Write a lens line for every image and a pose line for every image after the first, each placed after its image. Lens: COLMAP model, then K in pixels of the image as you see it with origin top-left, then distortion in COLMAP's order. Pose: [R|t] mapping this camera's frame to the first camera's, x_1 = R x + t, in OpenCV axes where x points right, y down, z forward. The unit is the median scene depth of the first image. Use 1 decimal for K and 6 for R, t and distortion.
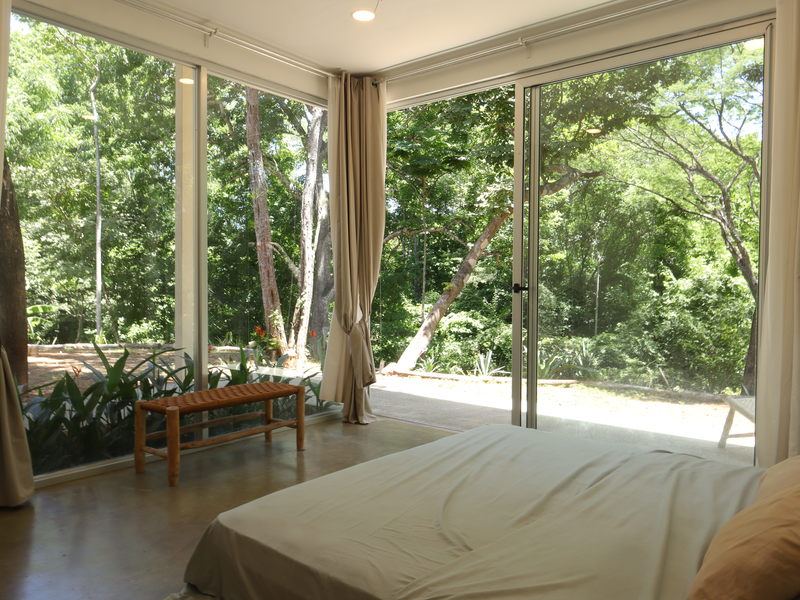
lens RADIAL K [[597.6, 0, 400.0], [0, 597.6, 300.0], [0, 0, 1]] dist [-0.002298, -0.004508]
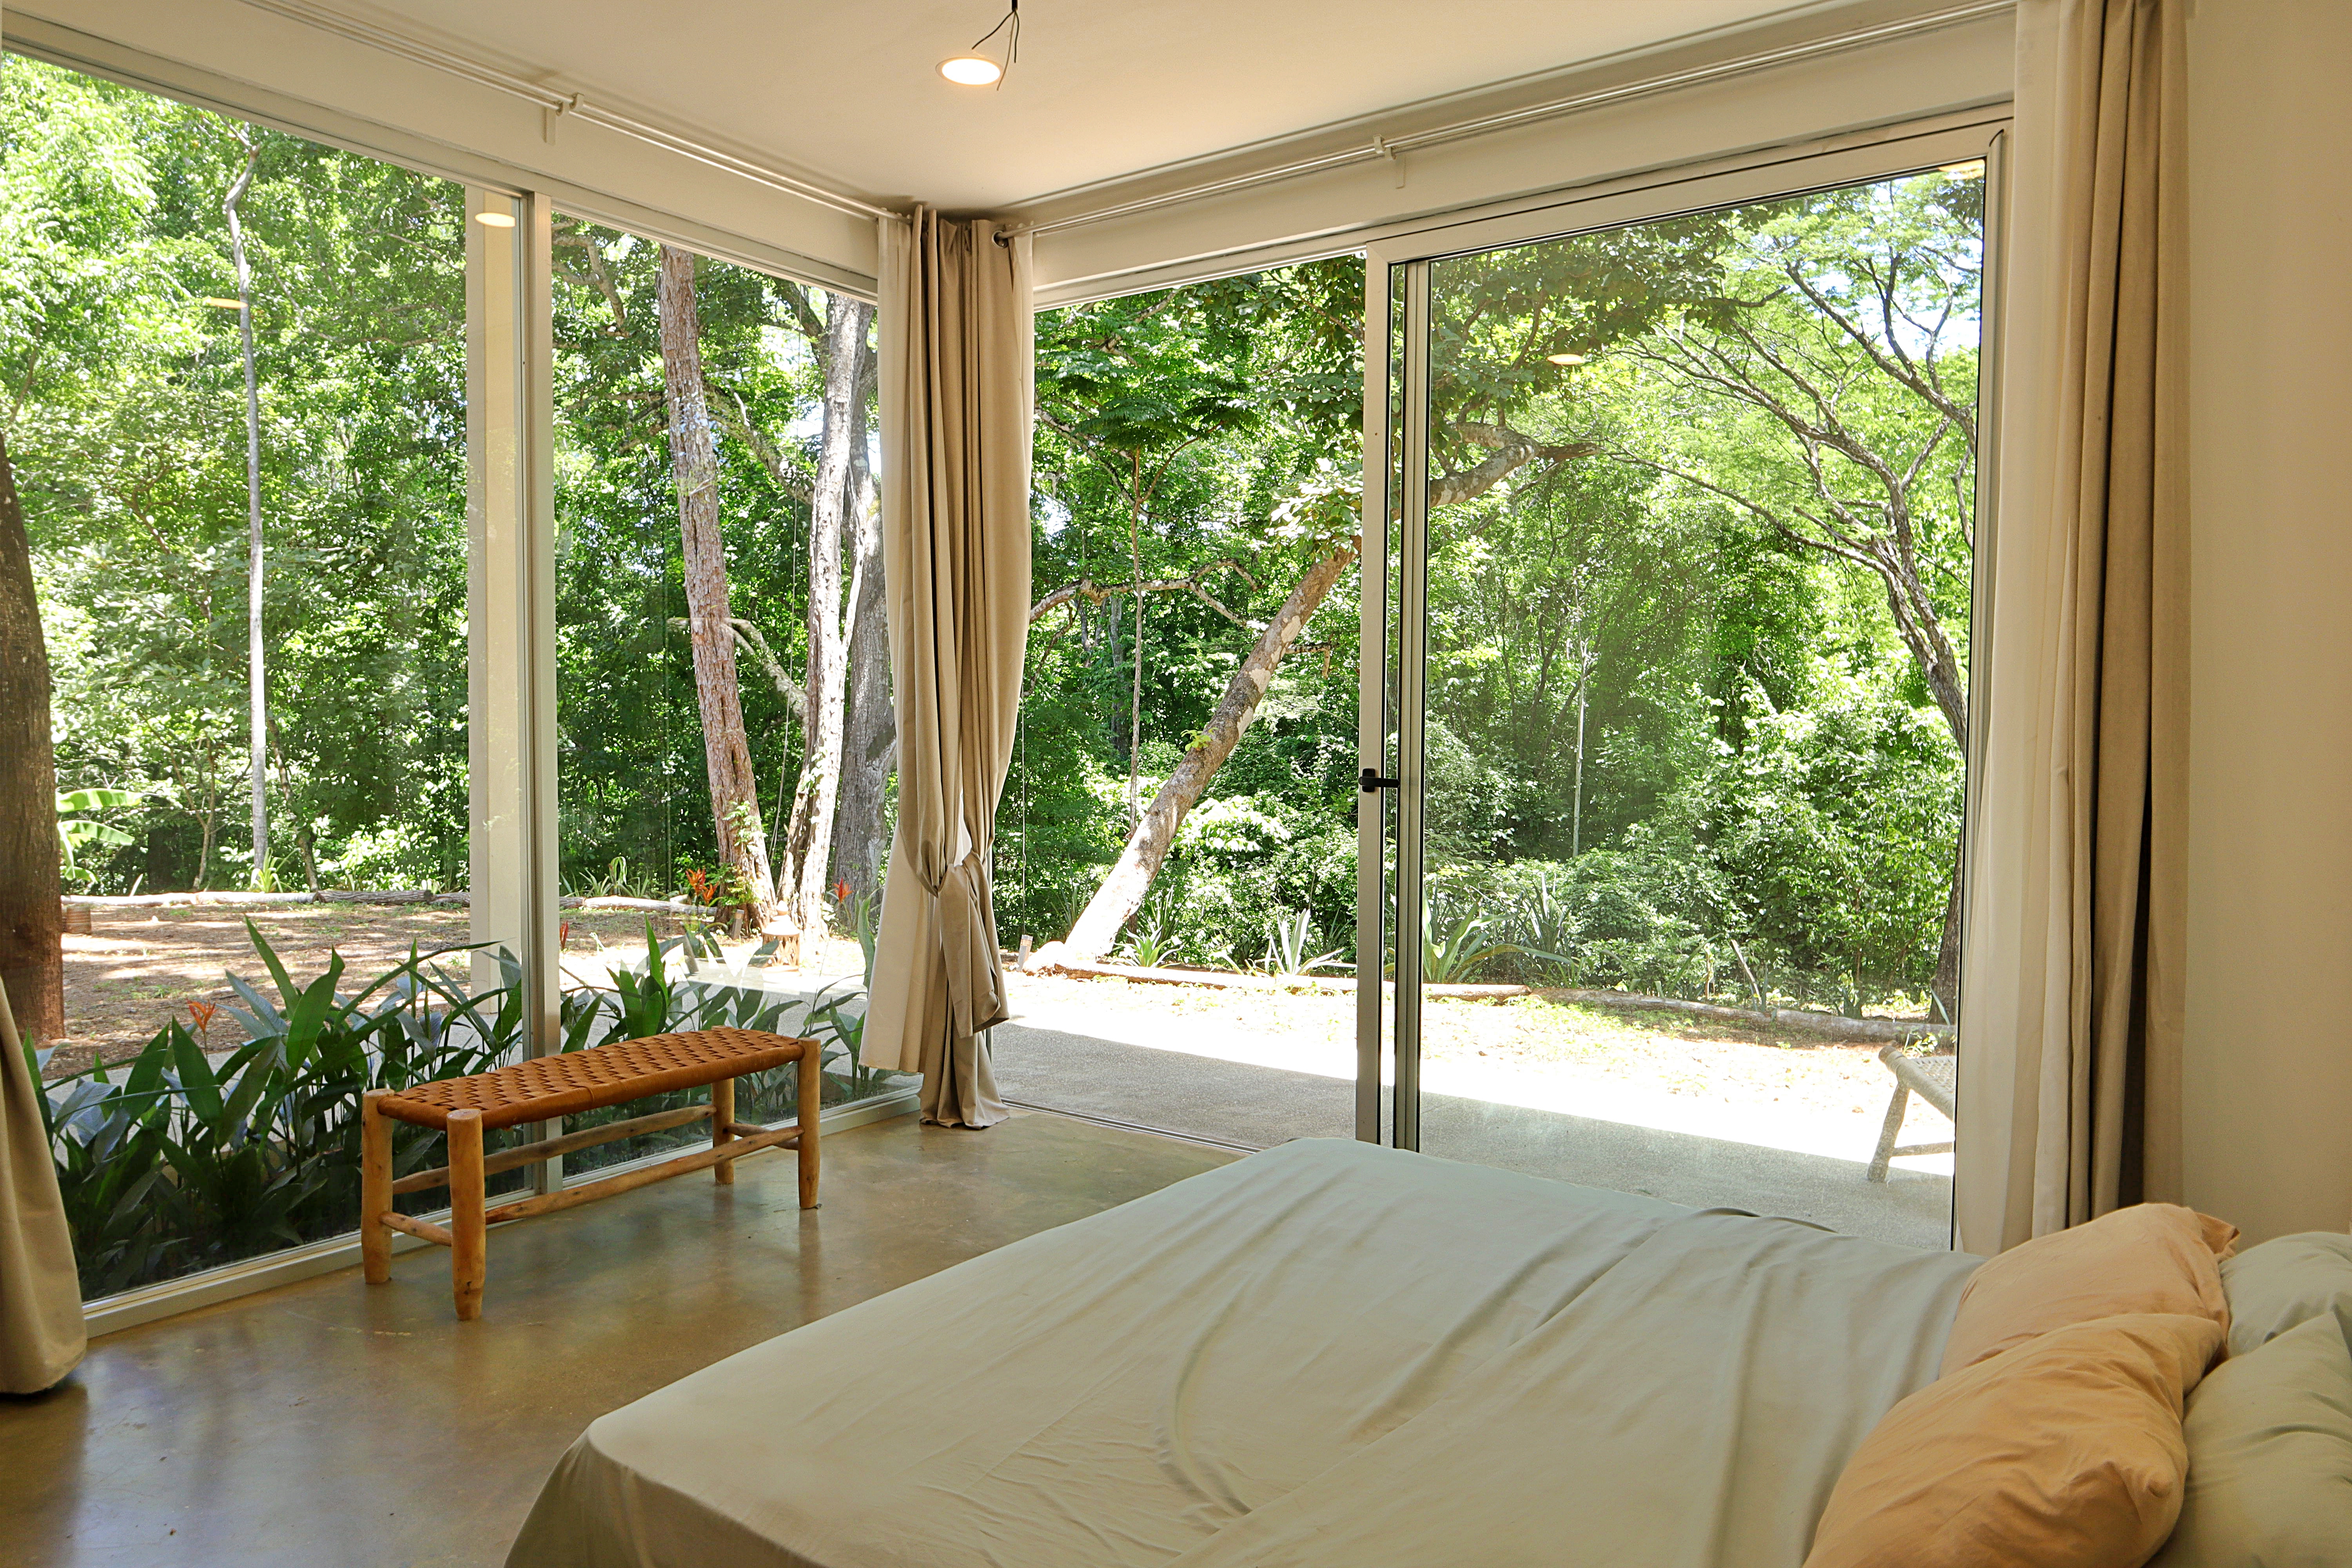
lens RADIAL K [[1559.1, 0, 1174.9], [0, 1559.1, 791.0], [0, 0, 1]] dist [-0.005836, 0.001698]
pose [[0.997921, -0.002448, 0.064401, 0.000570], [0.001180, 0.999805, 0.019727, -0.005777], [-0.064437, -0.019610, 0.997729, -0.000883]]
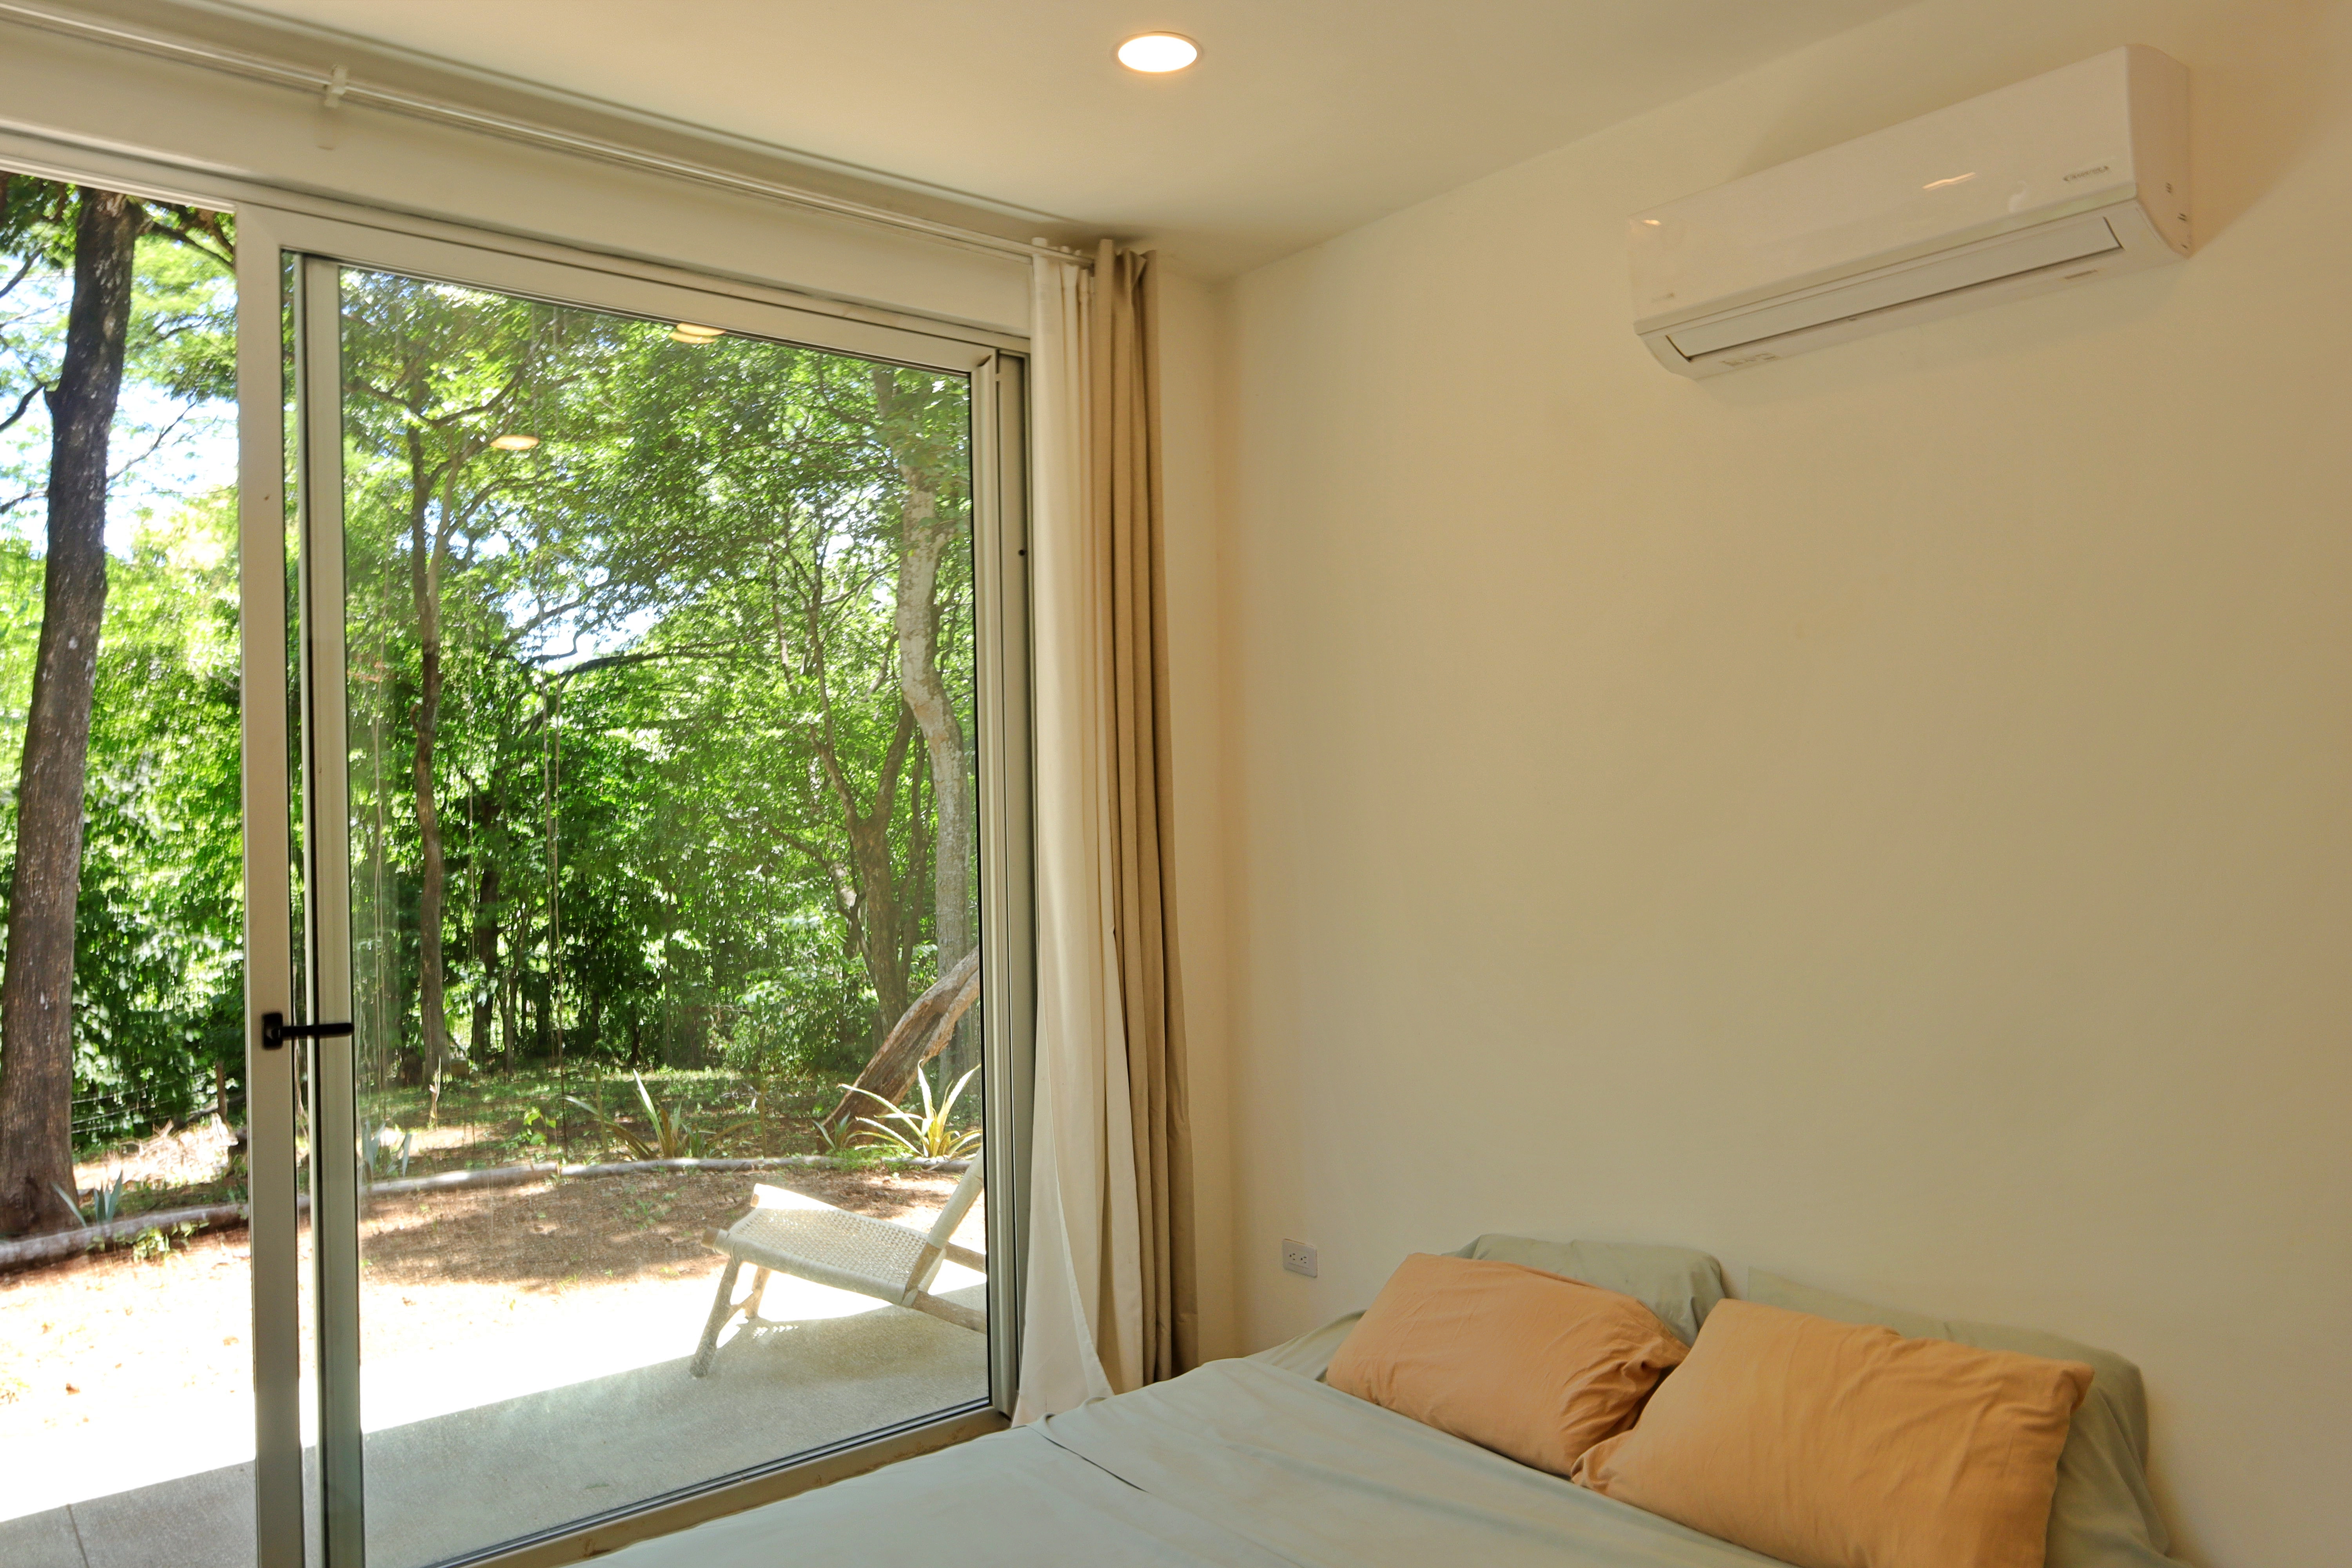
lens RADIAL K [[1580.2, 0, 1149.4], [0, 1580.2, 786.5], [0, 0, 1]] dist [-0.003287, -0.010039]
pose [[0.189885, -0.002413, 0.981803, -0.066998], [0.050200, 0.998713, -0.007254, -0.017483], [-0.980522, 0.050665, 0.189762, 0.090359]]
